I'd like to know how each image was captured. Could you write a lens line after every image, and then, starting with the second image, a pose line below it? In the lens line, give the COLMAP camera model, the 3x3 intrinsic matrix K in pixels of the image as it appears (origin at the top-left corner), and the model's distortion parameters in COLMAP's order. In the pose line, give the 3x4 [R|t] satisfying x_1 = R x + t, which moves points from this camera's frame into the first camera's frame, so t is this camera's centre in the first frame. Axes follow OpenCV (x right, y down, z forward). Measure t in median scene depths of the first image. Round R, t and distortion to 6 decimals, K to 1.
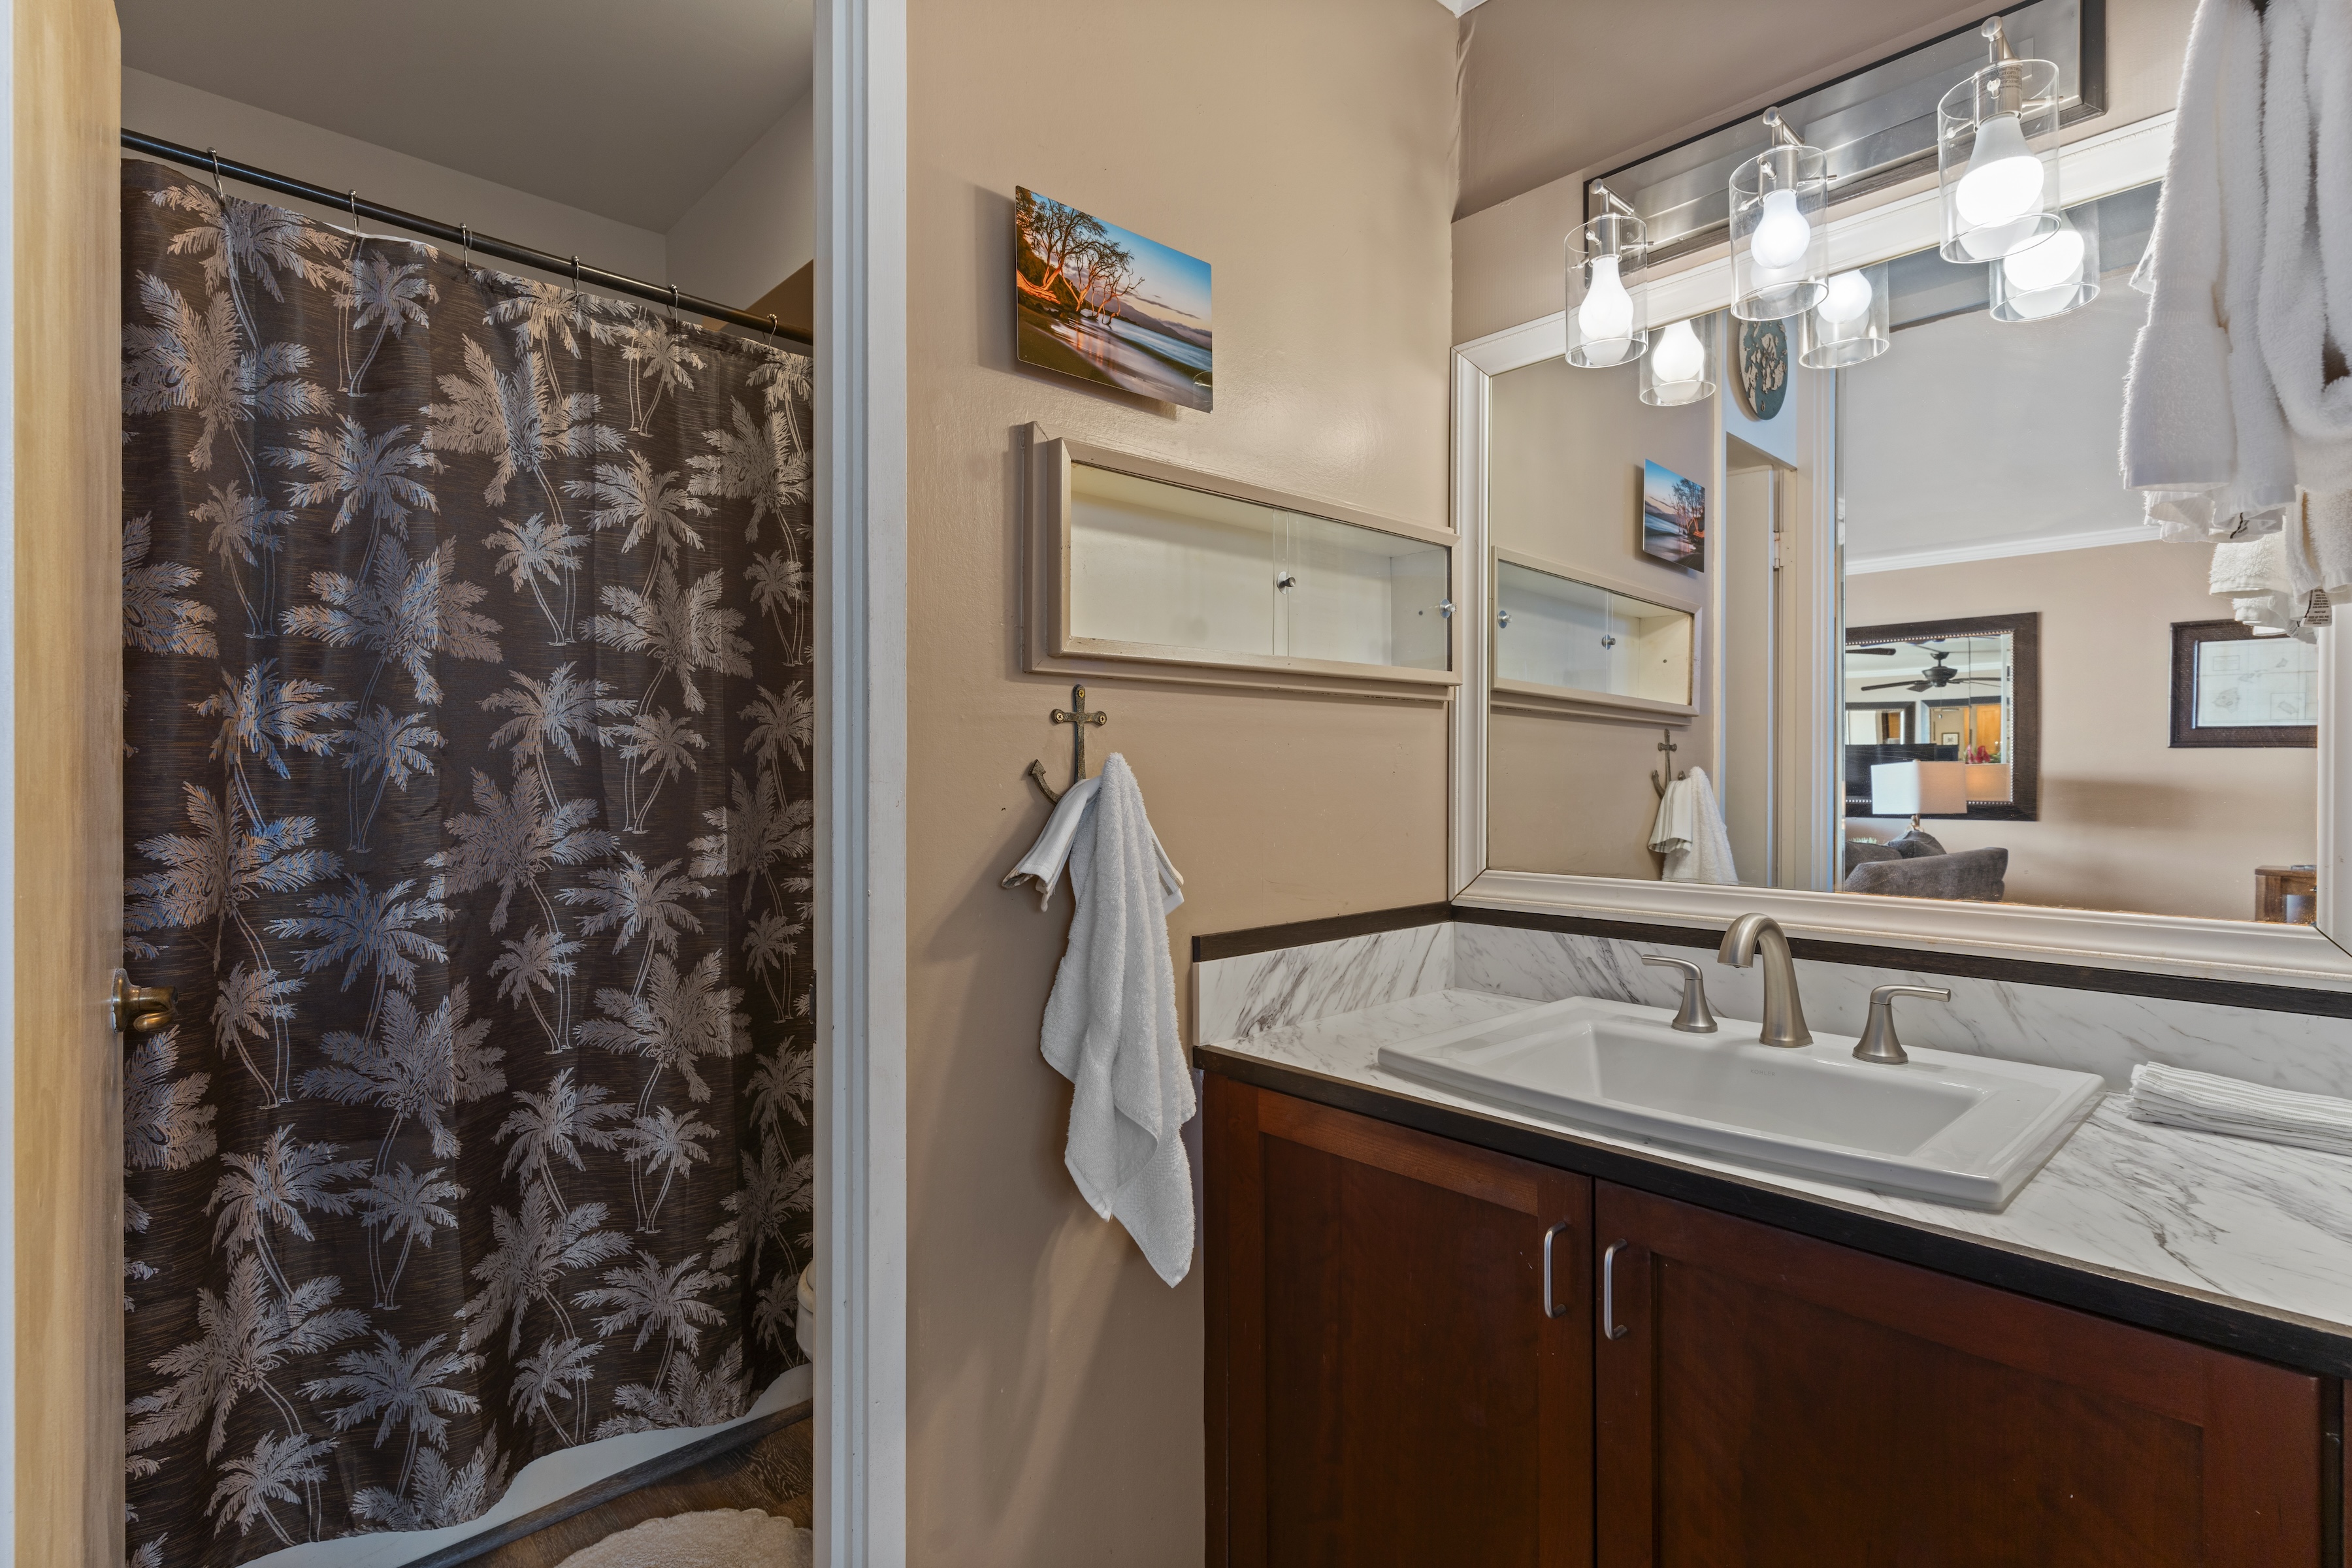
lens RADIAL K [[1129.8, 0, 1165.1], [0, 1129.8, 755.9], [0, 0, 1]] dist [0.001102, 0.000415]
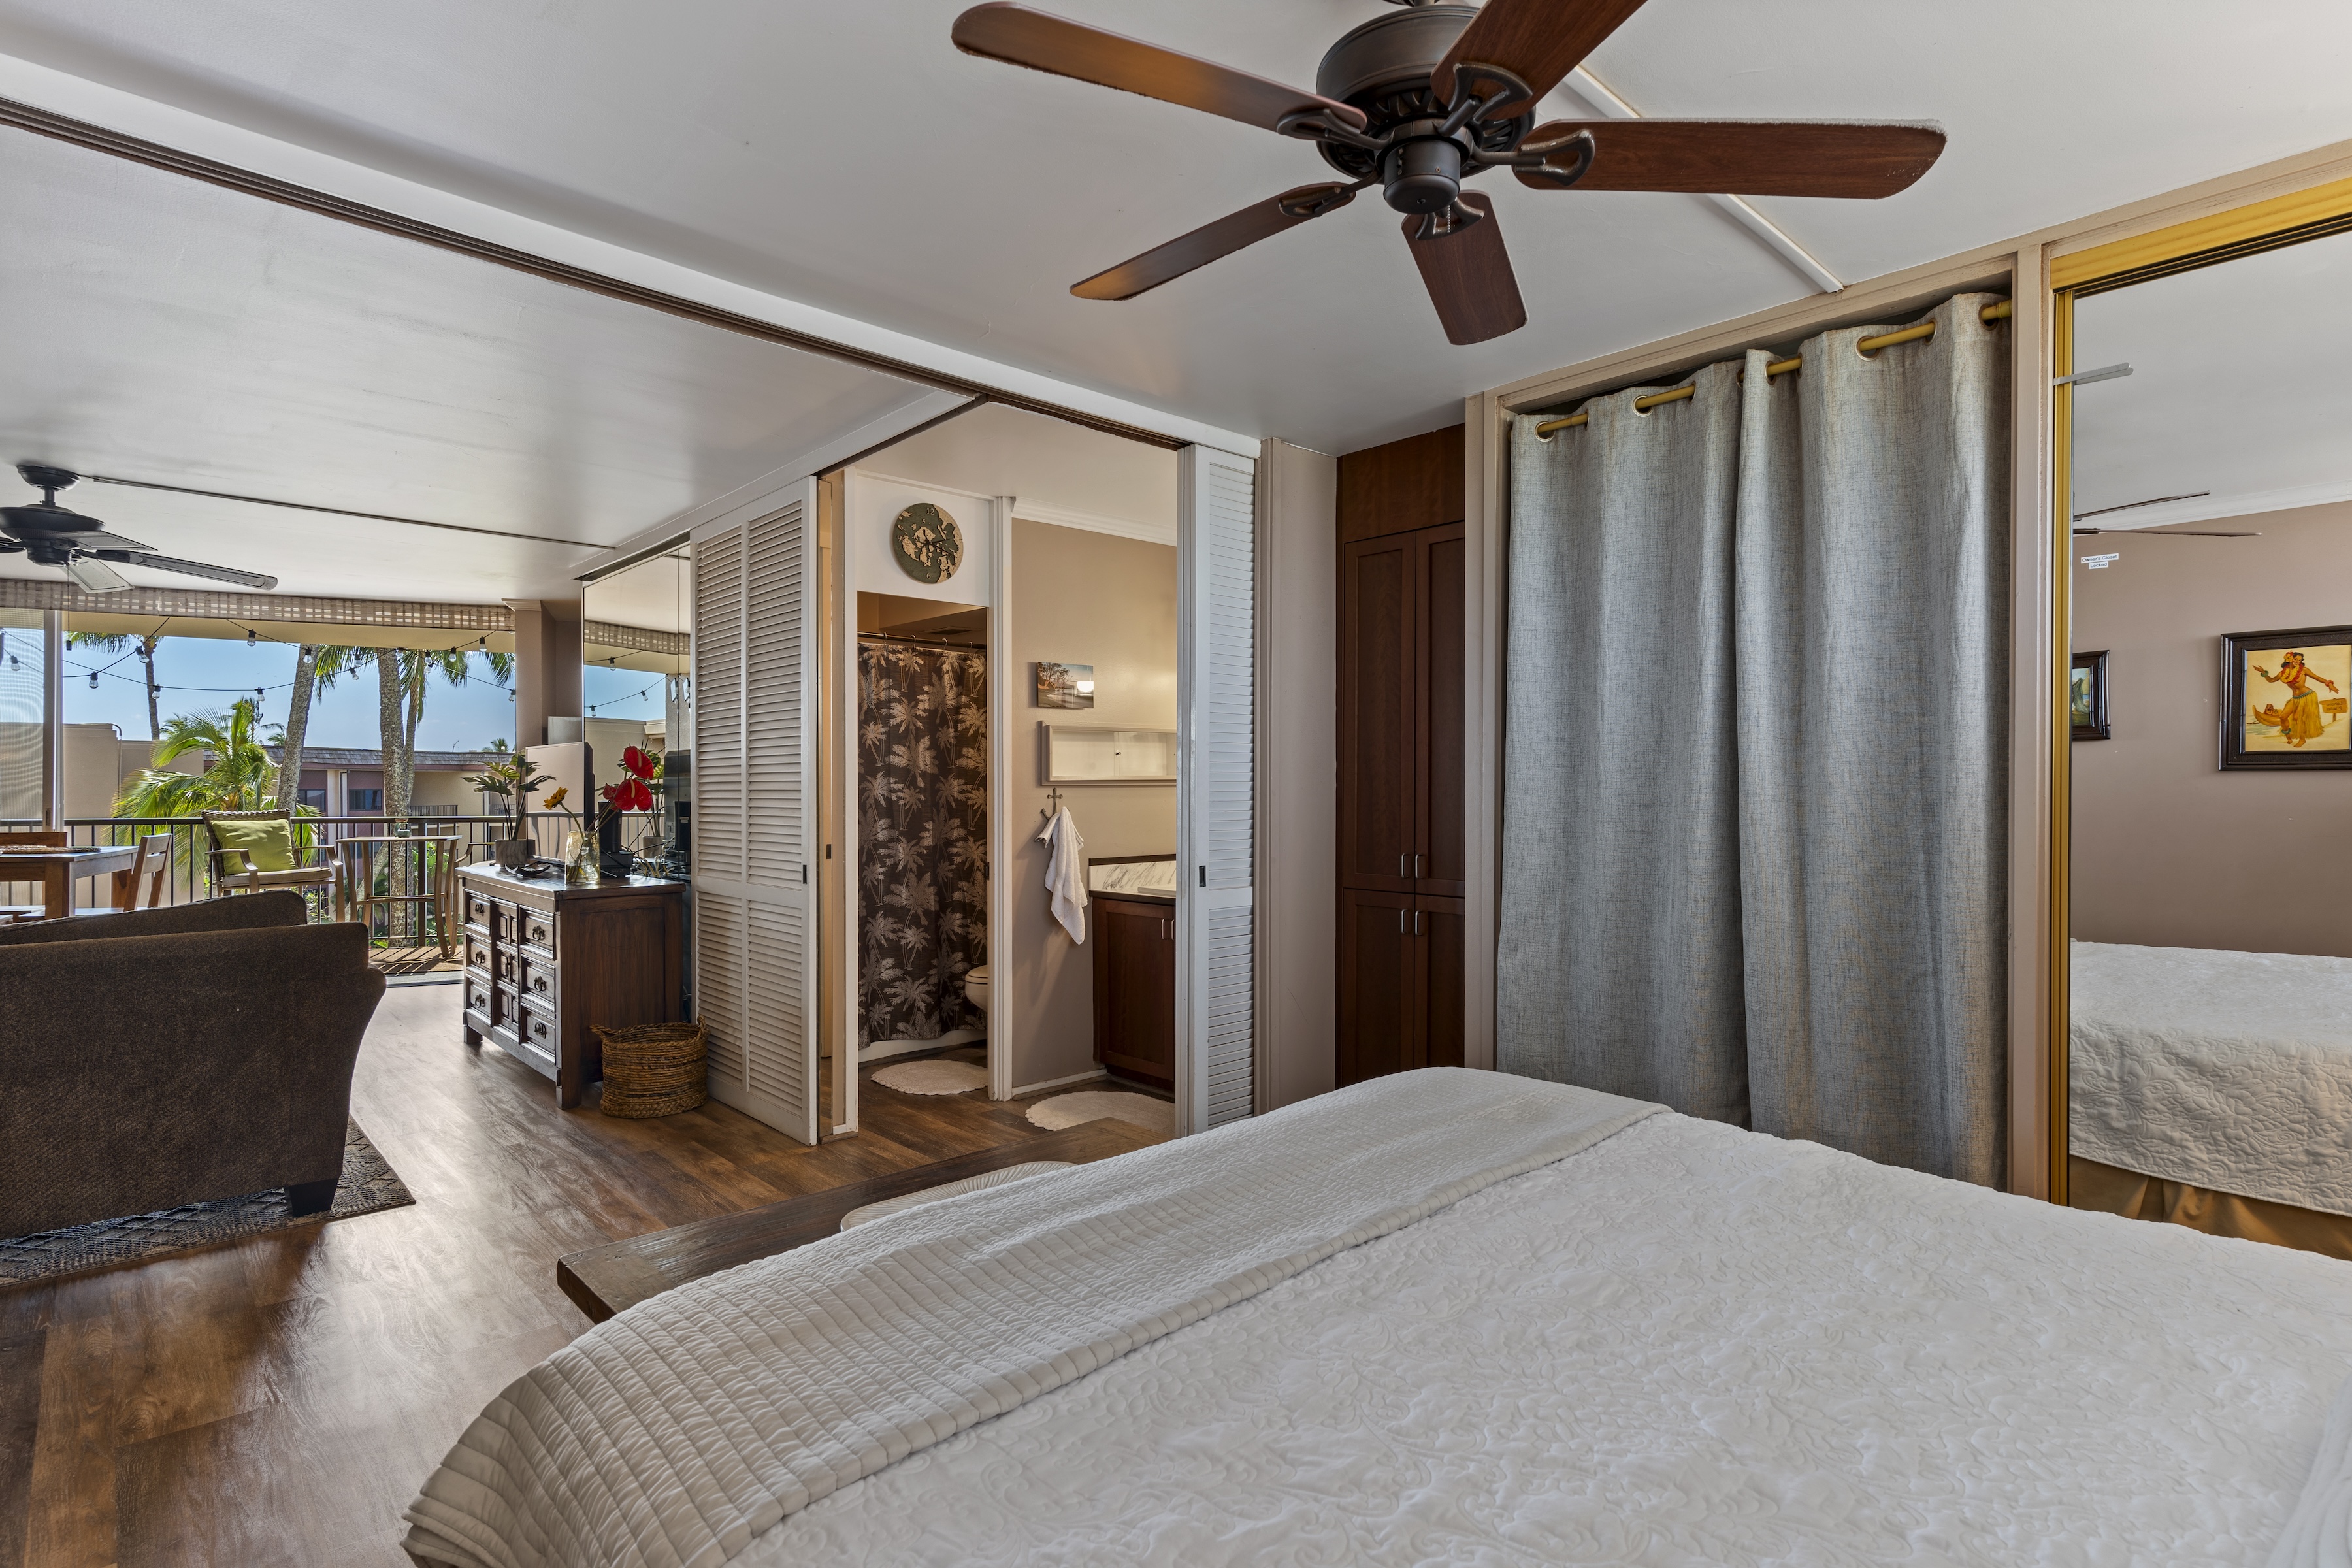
lens RADIAL K [[1105.4, 0, 1169.8], [0, 1105.4, 784.5], [0, 0, 1]] dist [0.001777, 0.000227]
pose [[0.999991, -0.001454, 0.003967, 0.199674], [0.001405, 0.999922, 0.012379, -0.082860], [-0.003984, -0.012373, 0.999916, -1.832278]]
